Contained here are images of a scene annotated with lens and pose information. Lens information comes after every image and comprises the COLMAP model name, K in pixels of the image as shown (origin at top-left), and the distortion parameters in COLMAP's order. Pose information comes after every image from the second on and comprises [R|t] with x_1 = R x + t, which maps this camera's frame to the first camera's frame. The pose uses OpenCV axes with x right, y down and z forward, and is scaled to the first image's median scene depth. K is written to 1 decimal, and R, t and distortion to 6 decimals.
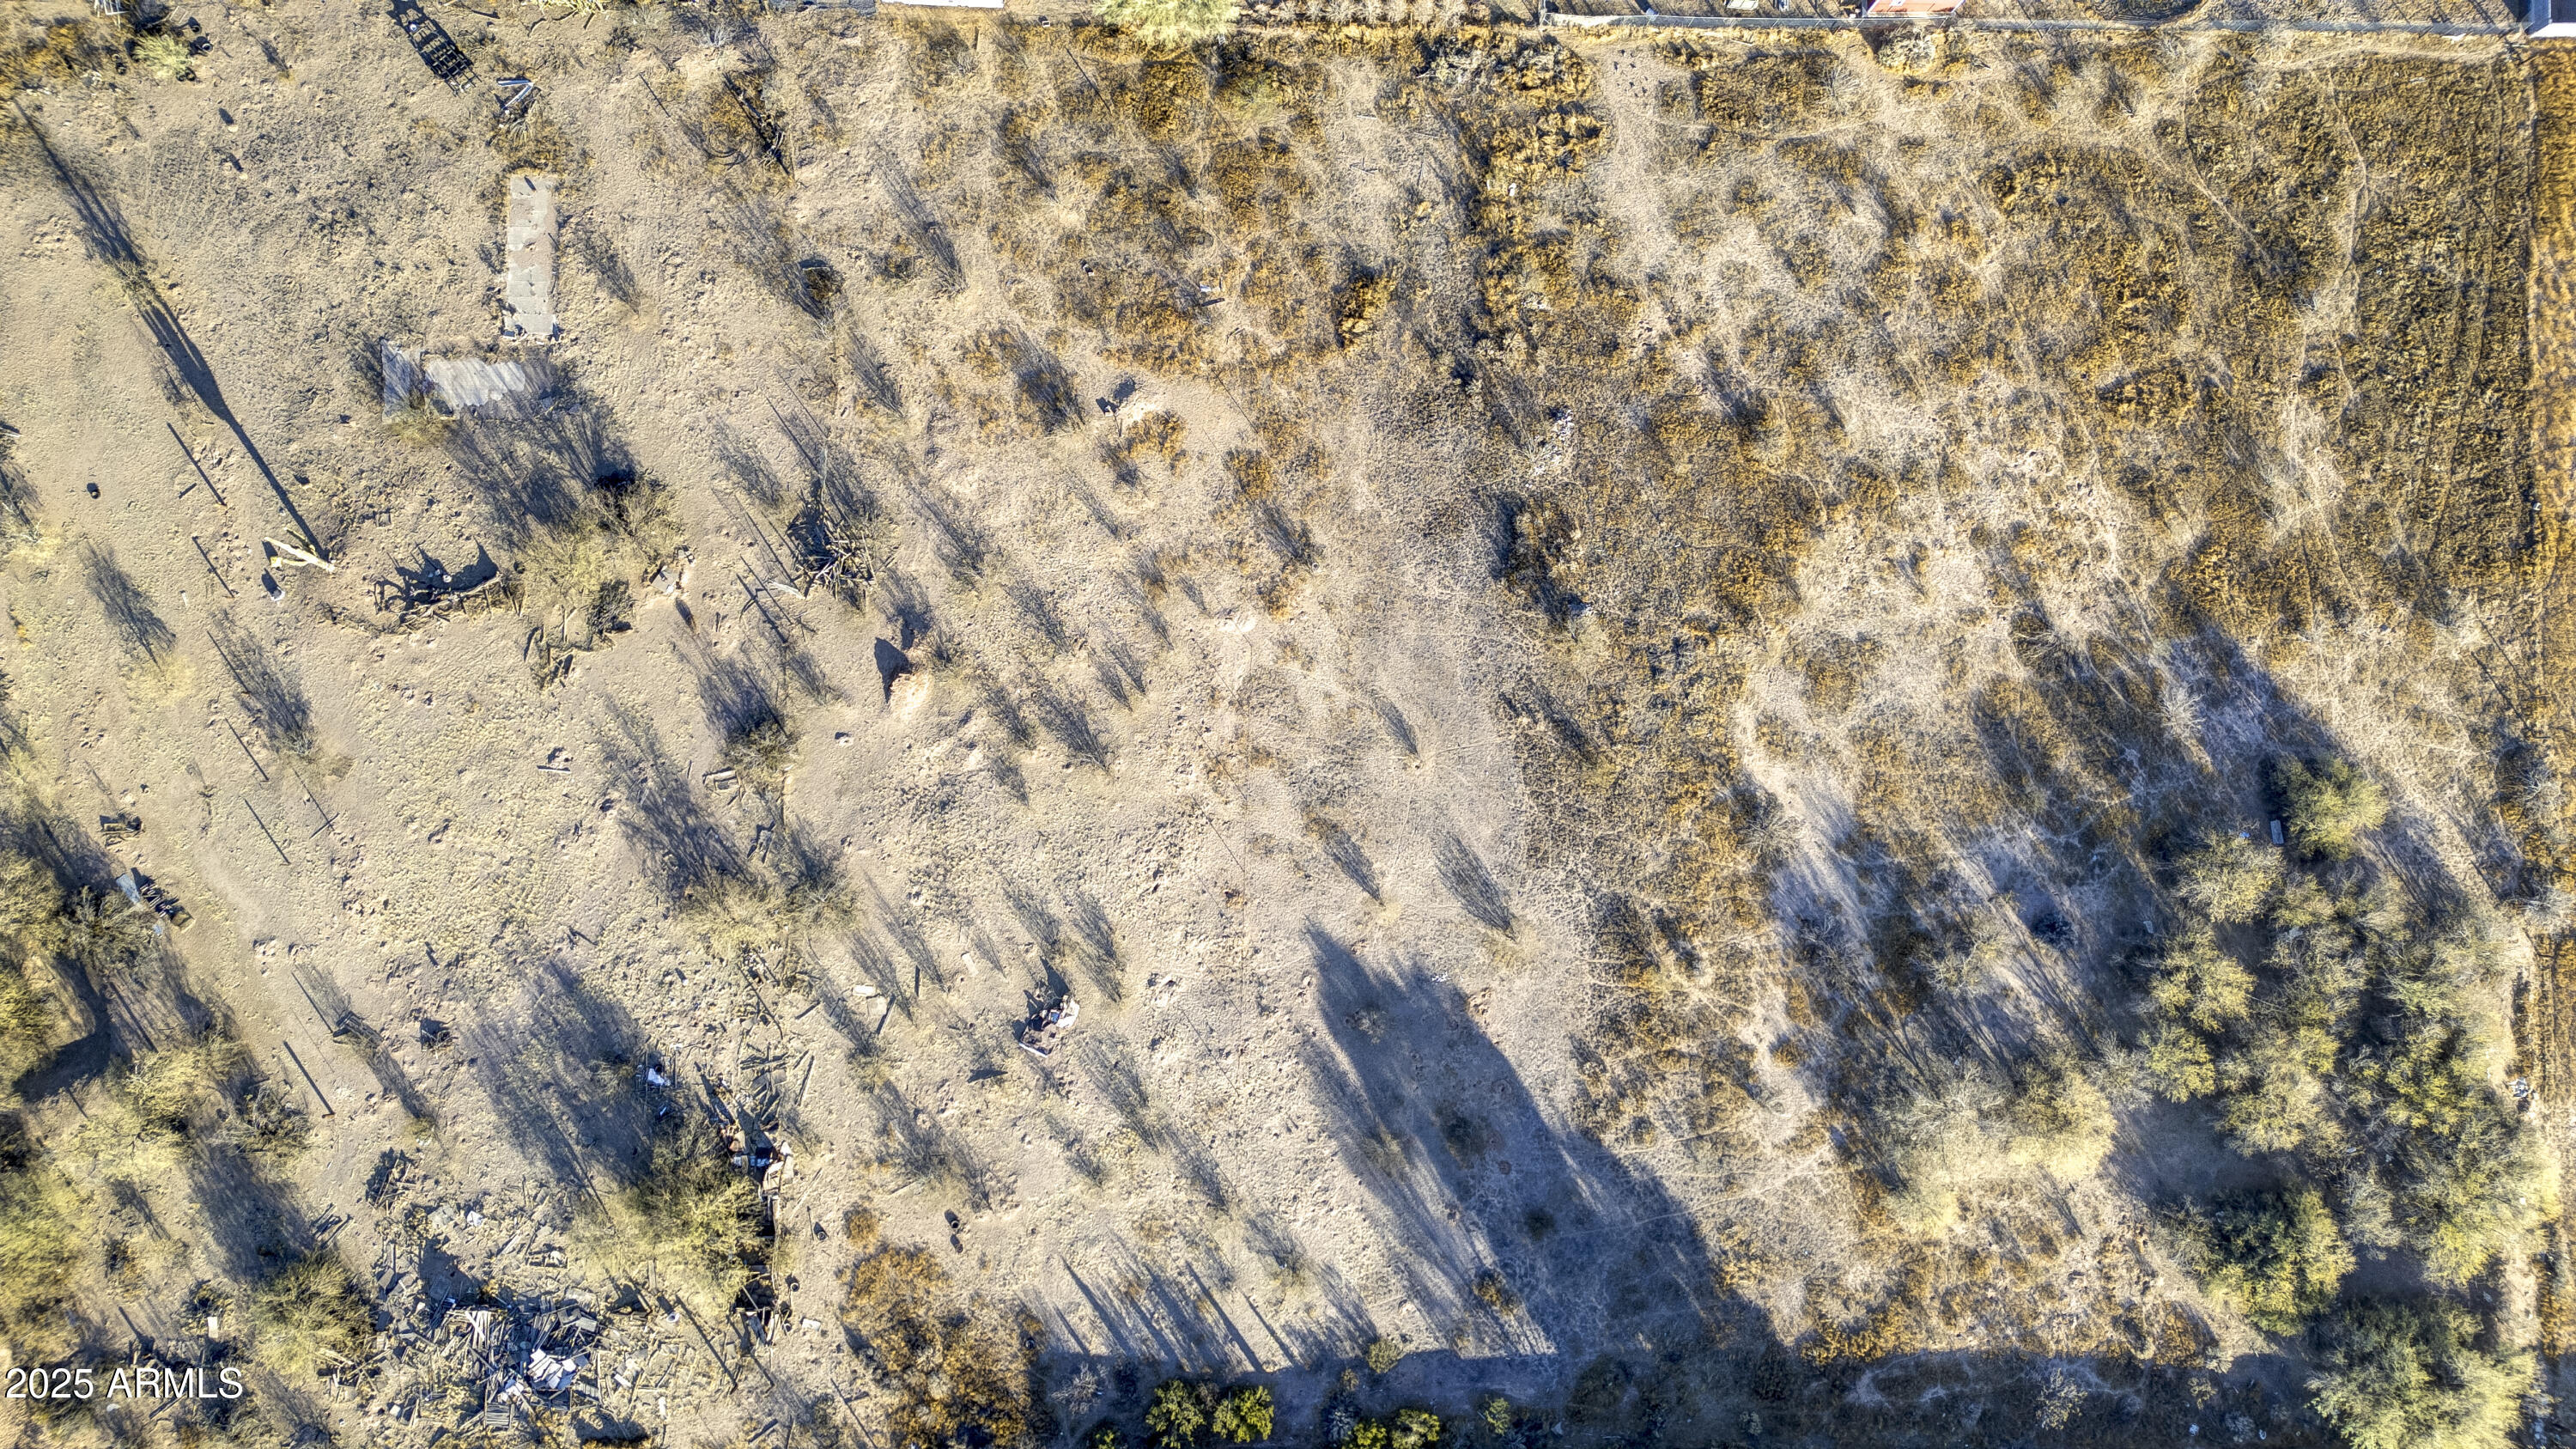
lens RADIAL K [[1830.9, 0, 1295.4], [0, 1830.9, 732.1], [0, 0, 1]] dist [0.069693, -0.067133]
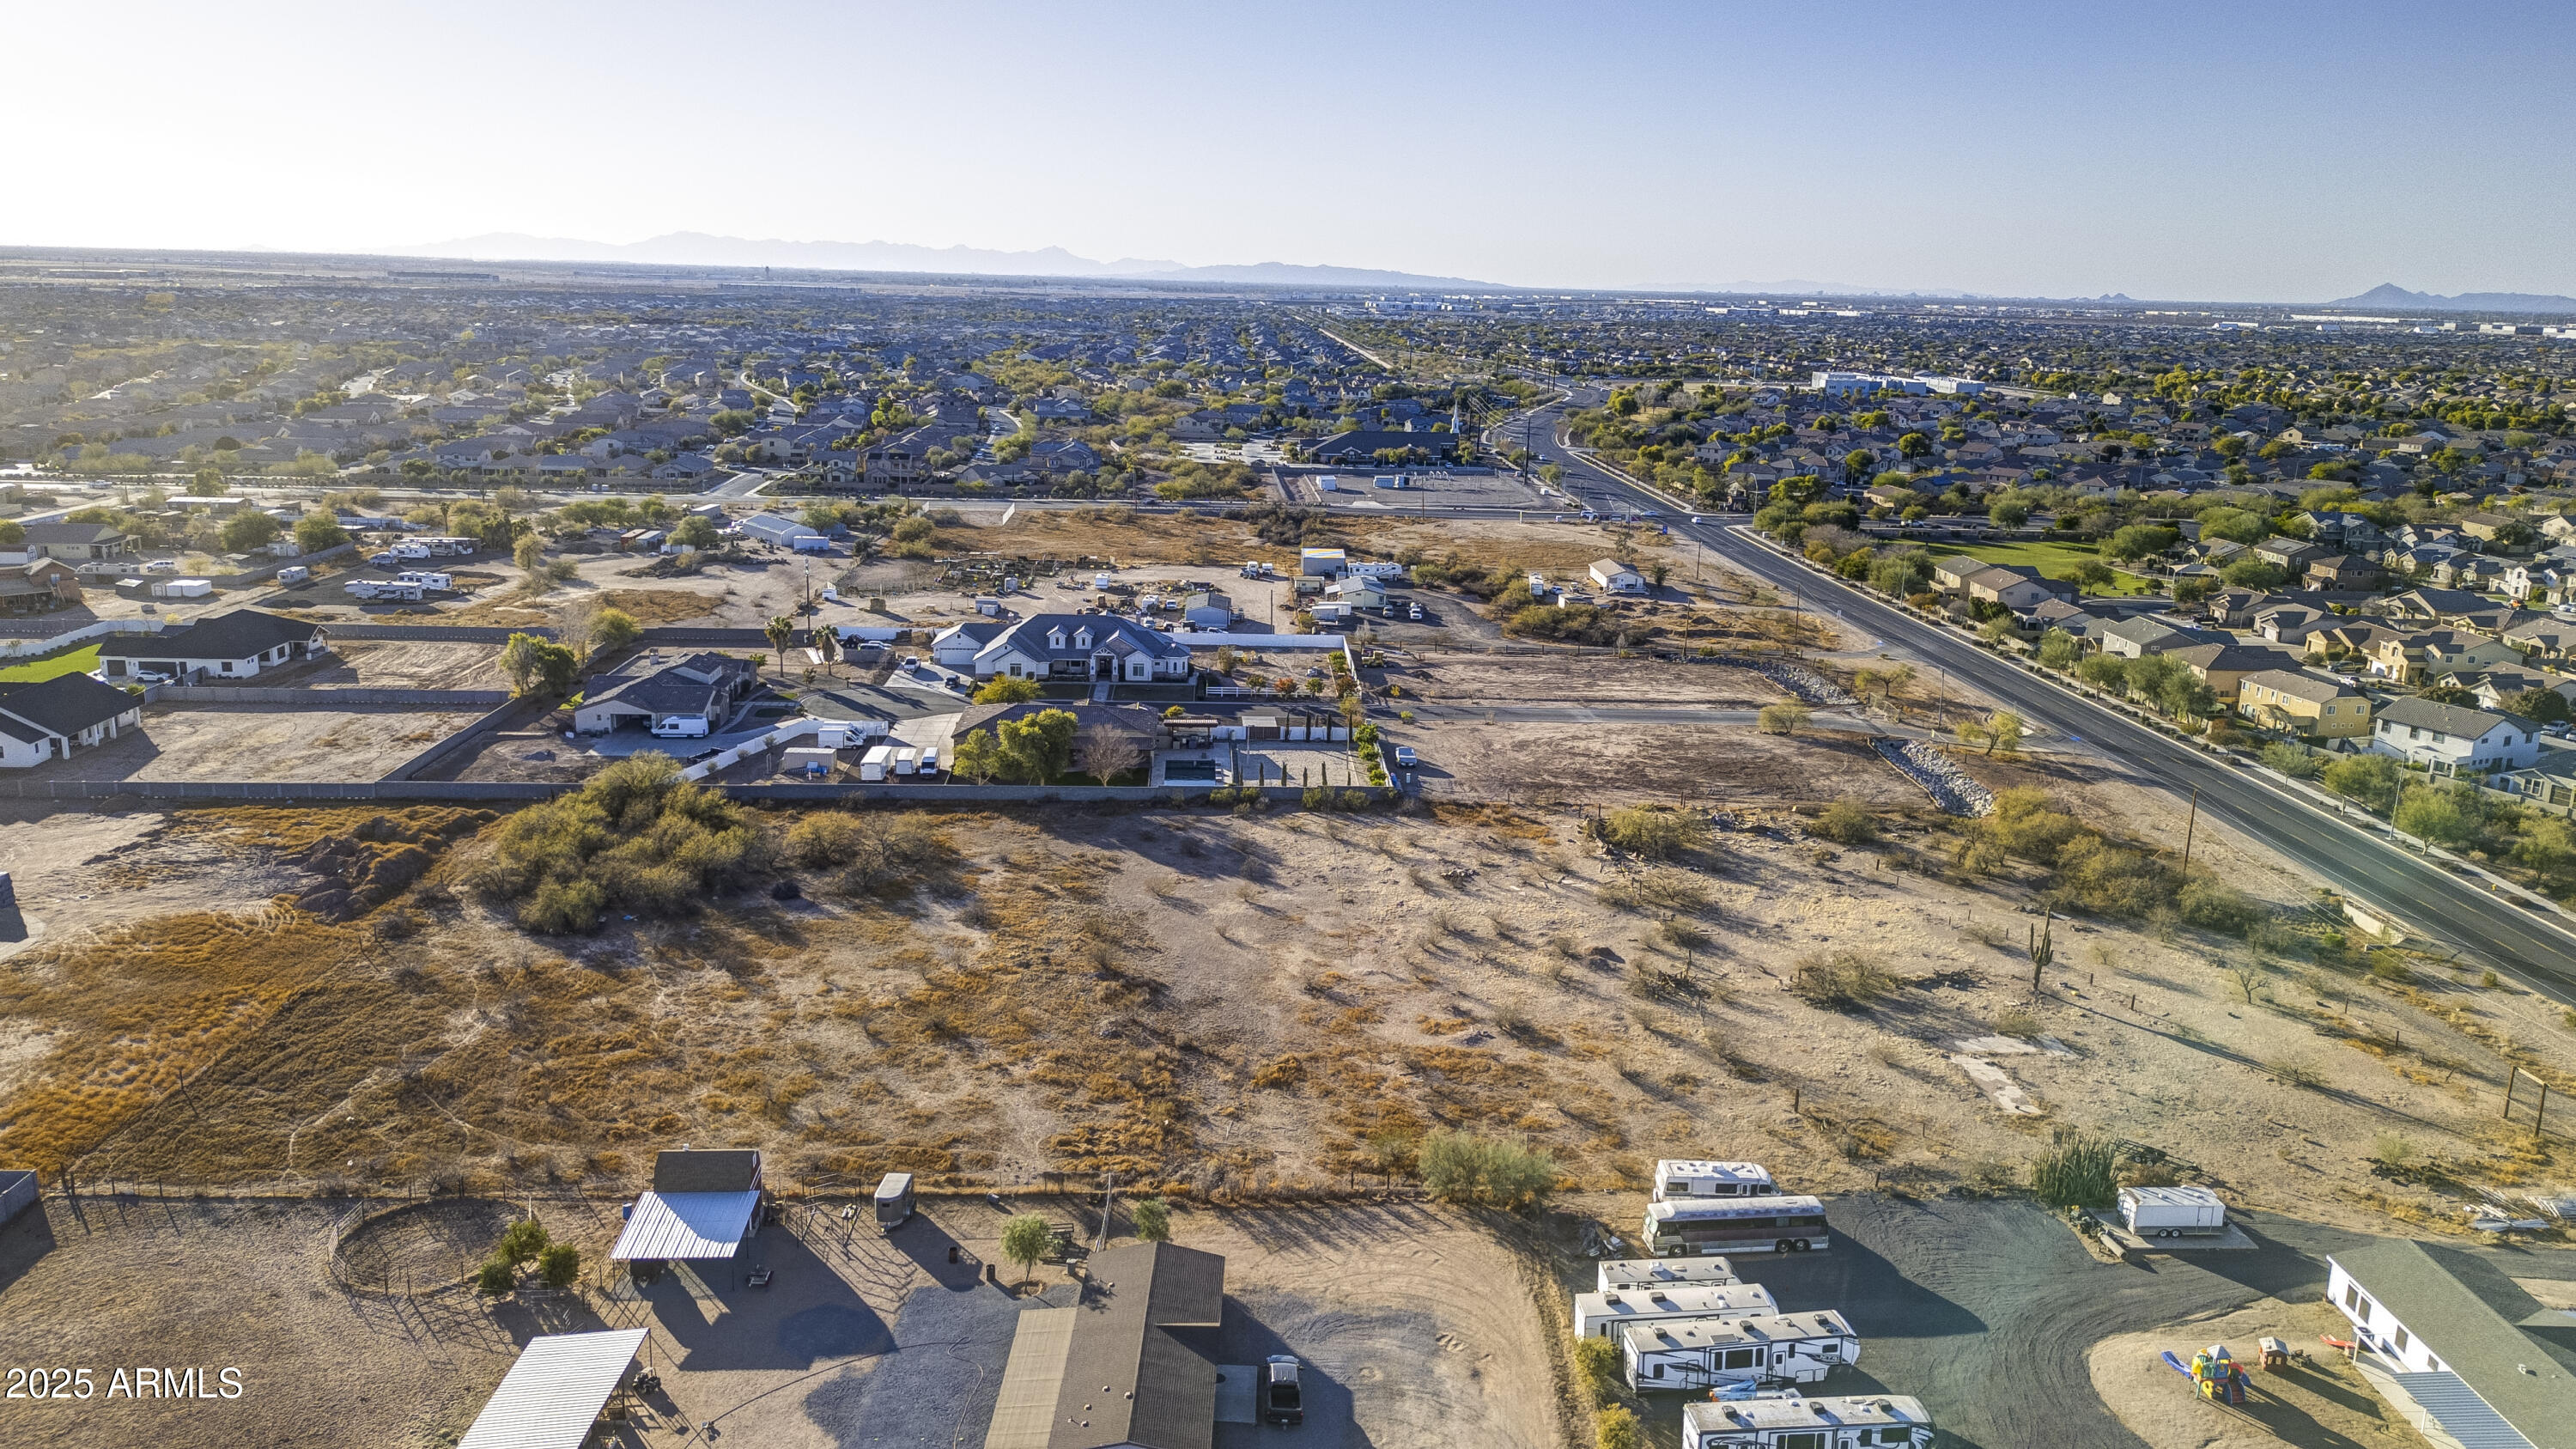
lens RADIAL K [[1830.9, 0, 1303.6], [0, 1830.9, 761.0], [0, 0, 1]] dist [0.069693, -0.067133]
pose [[-0.996615, -0.037004, -0.073409, 0.113735], [-0.065061, -0.190806, 0.979469, -1.340144], [-0.050251, 0.980930, 0.187753, 0.609141]]
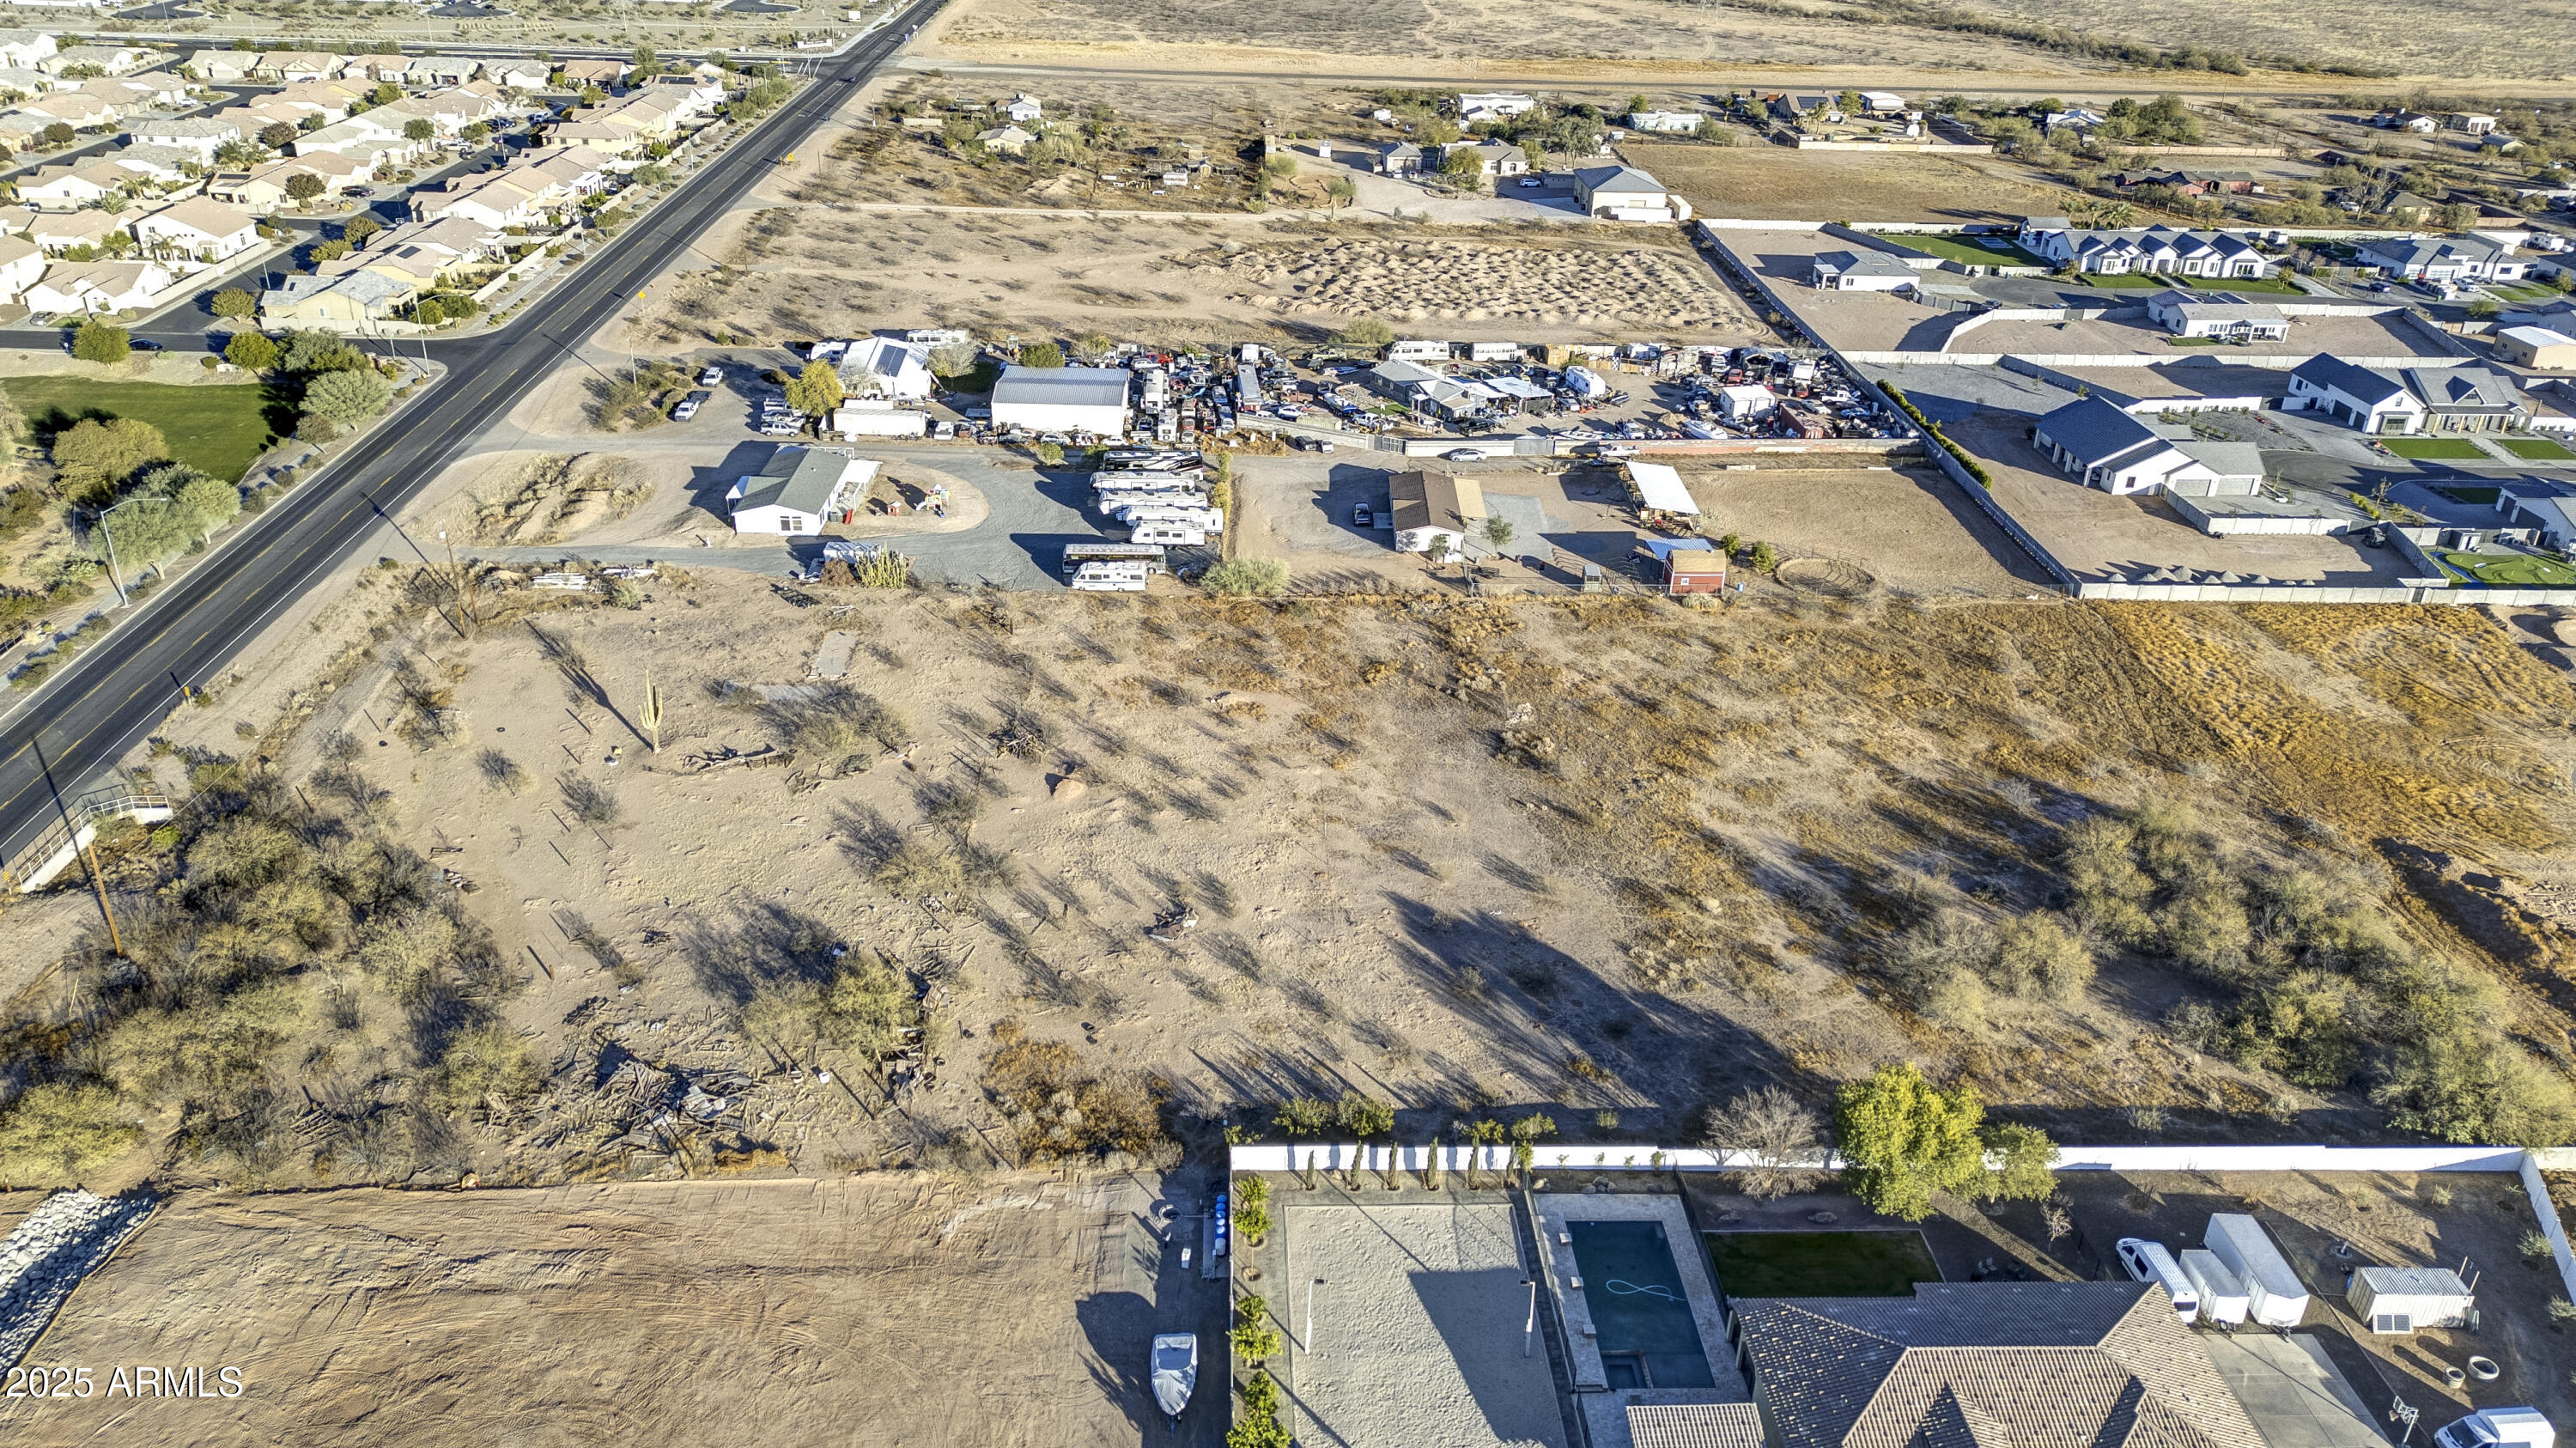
lens RADIAL K [[1830.8, 0, 1260.4], [0, 1830.8, 775.4], [0, 0, 1]] dist [0.069693, -0.067133]
pose [[0.999288, -0.021214, 0.031202, -0.111603], [0.037705, 0.531303, -0.846342, 1.102024], [0.001376, 0.846916, 0.531725, 0.281634]]
